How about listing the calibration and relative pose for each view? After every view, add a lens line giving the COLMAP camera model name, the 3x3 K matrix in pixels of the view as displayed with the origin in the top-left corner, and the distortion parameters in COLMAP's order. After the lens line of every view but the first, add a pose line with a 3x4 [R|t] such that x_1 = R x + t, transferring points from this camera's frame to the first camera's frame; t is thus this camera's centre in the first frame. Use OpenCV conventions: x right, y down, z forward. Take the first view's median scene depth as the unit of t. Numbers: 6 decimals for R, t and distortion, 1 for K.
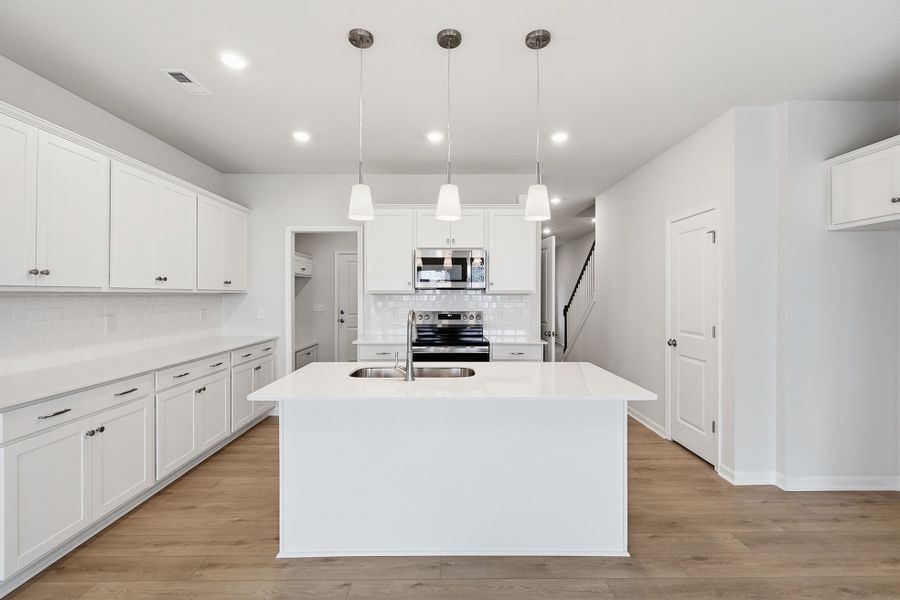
lens RADIAL K [[385.6, 0, 448.1], [0, 385.6, 297.3], [0, 0, 1]] dist [-0.002642, -0.001125]
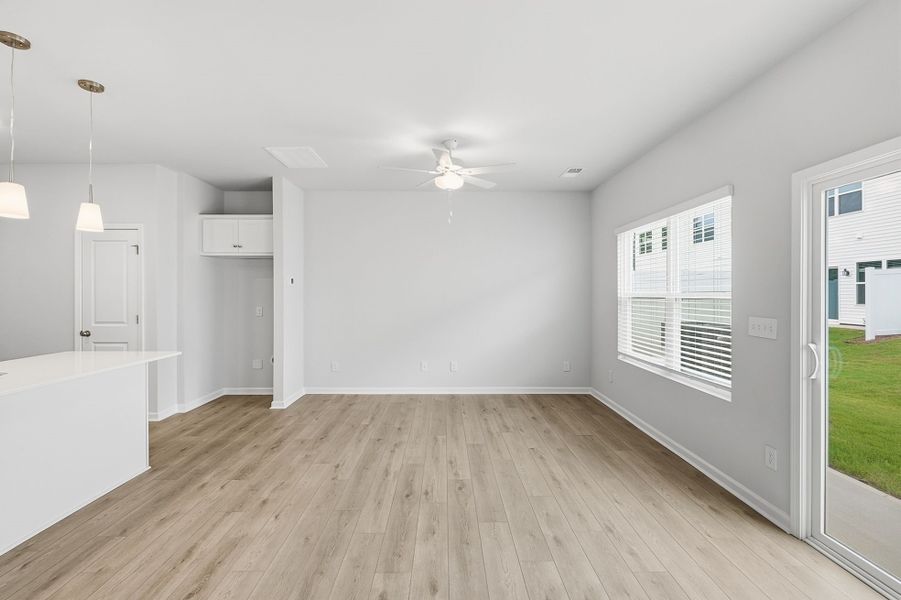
lens RADIAL K [[392.2, 0, 447.6], [0, 392.2, 292.7], [0, 0, 1]] dist [-0.004115, 0.000181]
pose [[-0.002314, 0.001307, 0.999996, -1.029078], [0.005648, 0.999983, -0.001294, 0.004979], [-0.999981, 0.005645, -0.002321, -0.144889]]
